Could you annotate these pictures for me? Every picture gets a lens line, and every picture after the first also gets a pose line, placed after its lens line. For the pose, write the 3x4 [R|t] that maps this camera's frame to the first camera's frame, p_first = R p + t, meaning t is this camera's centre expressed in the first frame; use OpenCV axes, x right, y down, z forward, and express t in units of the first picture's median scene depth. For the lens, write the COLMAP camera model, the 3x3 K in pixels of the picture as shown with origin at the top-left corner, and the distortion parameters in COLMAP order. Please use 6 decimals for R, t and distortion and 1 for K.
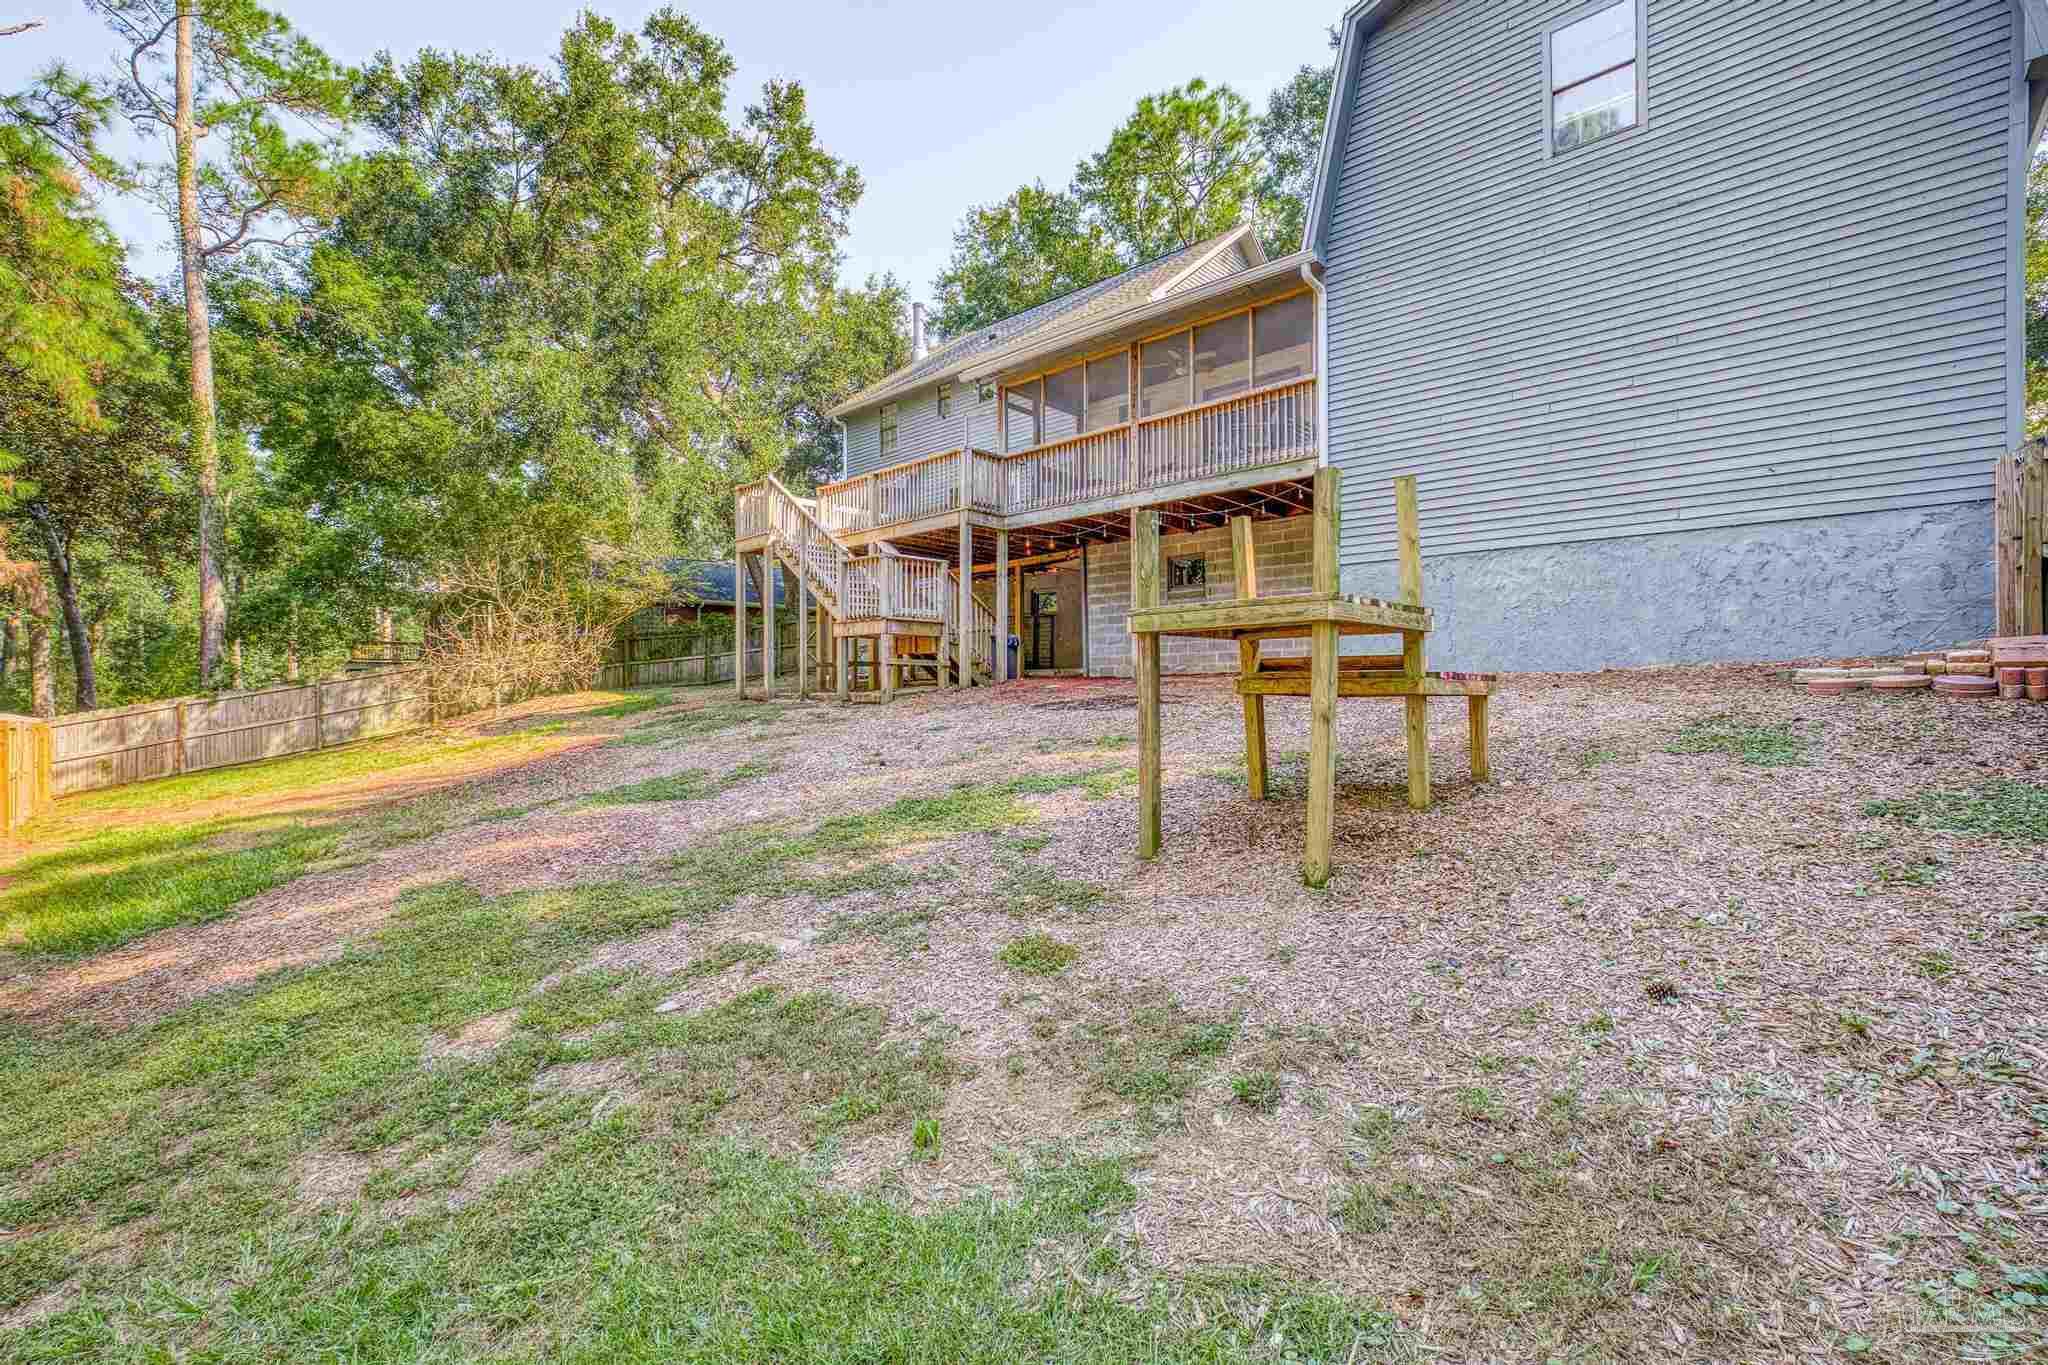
lens RADIAL K [[871.1, 0, 1029.3], [0, 871.1, 687.5], [0, 0, 1]] dist [-0.008320, 0.003245]
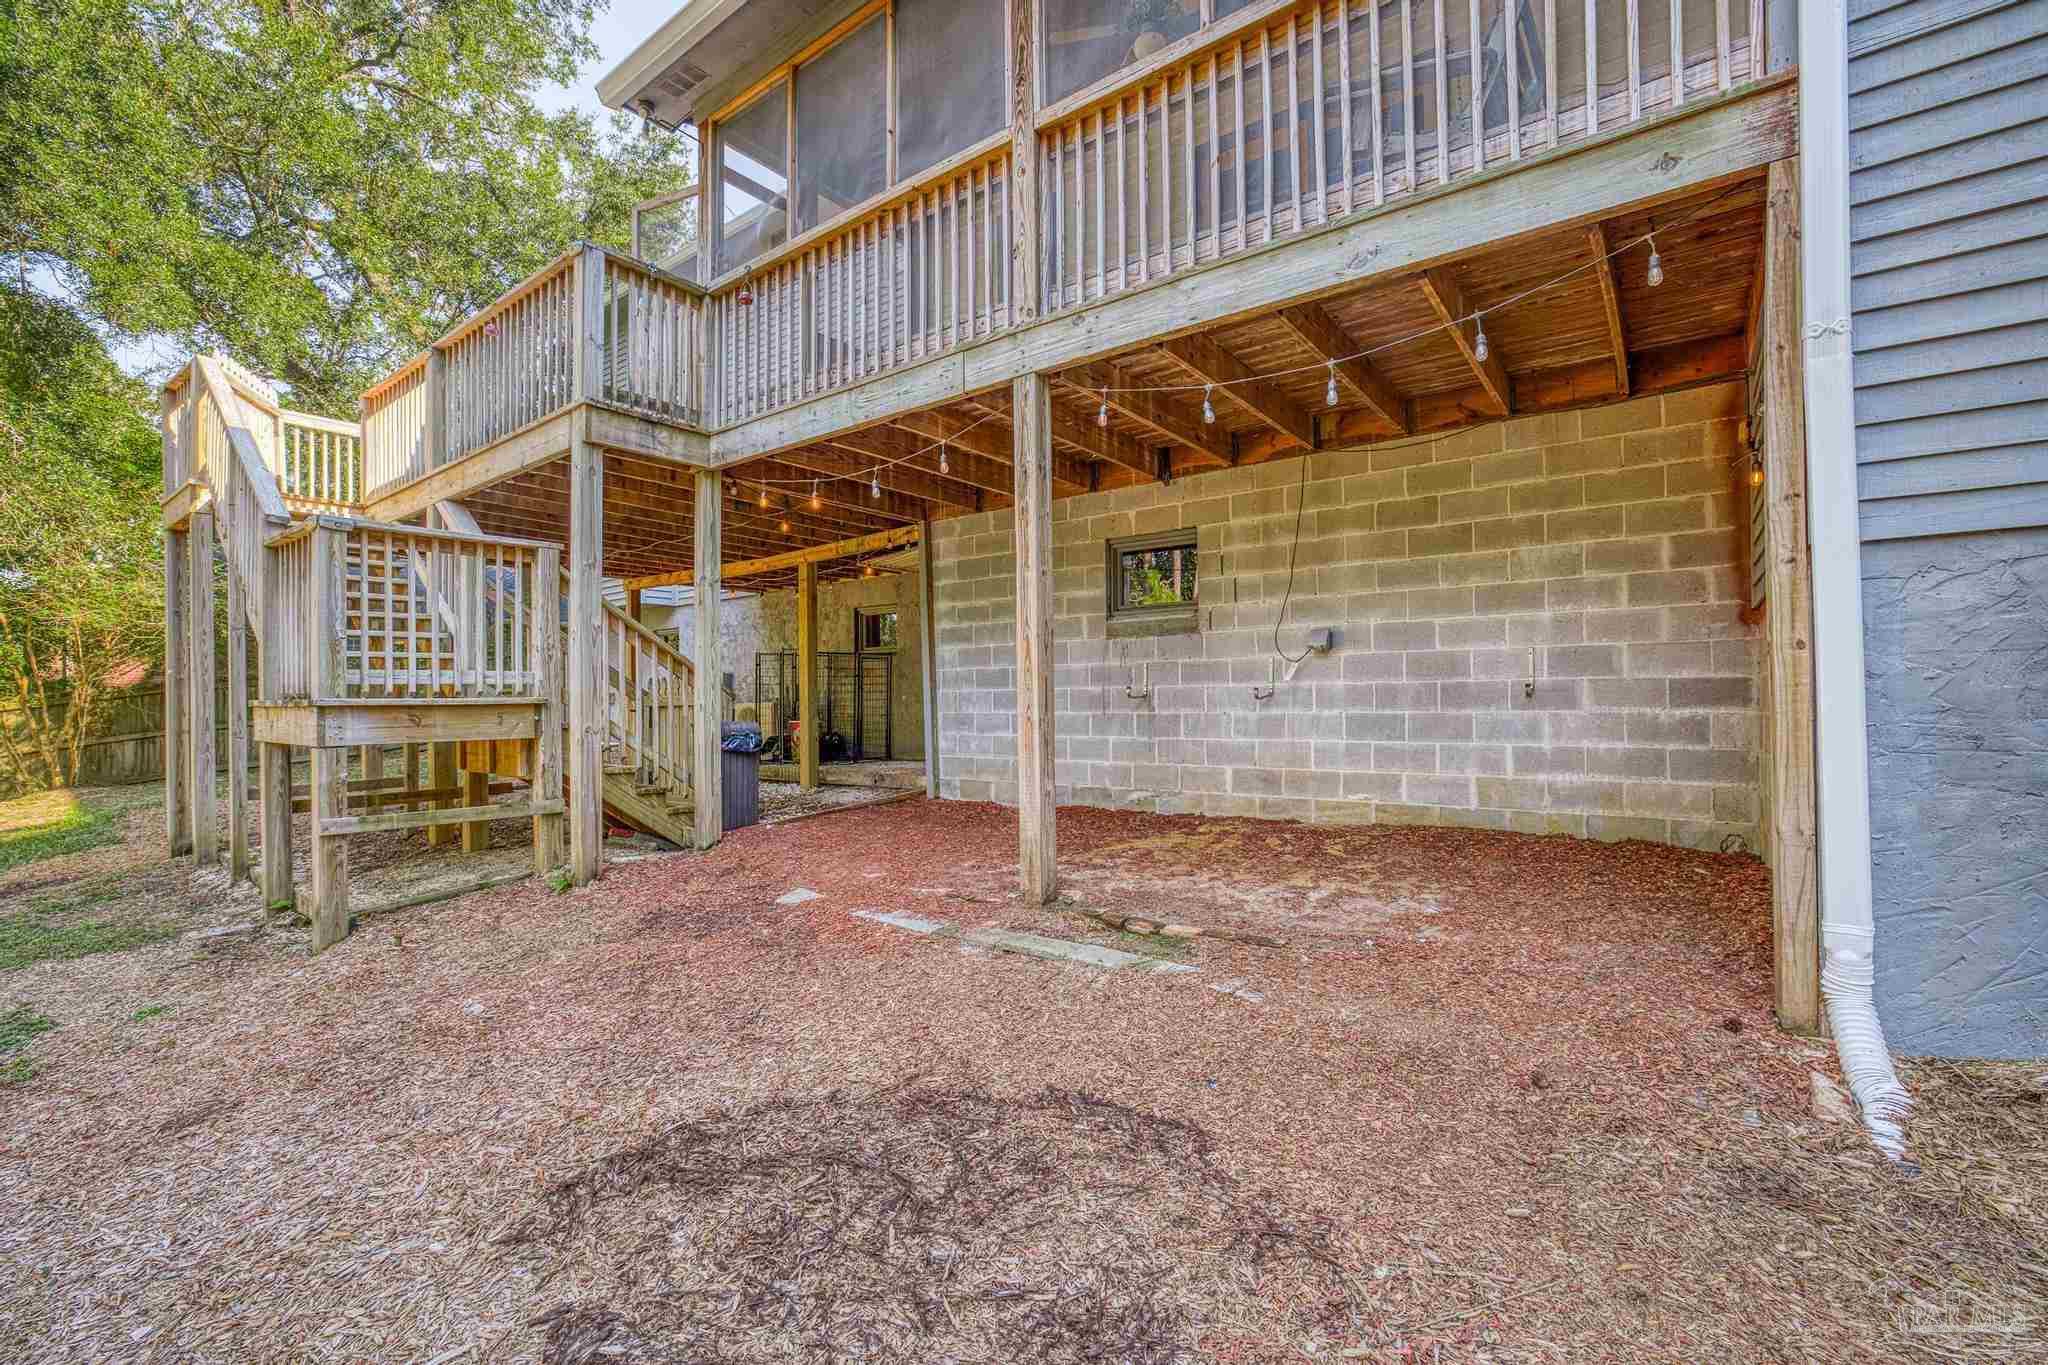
lens RADIAL K [[871.1, 0, 1019.0], [0, 871.1, 682.9], [0, 0, 1]] dist [-0.008320, 0.003245]
pose [[0.995956, -0.008343, 0.089455, 0.076658], [0.009384, 0.999893, -0.011219, -0.075527], [-0.089351, 0.012013, 0.995928, 0.582482]]
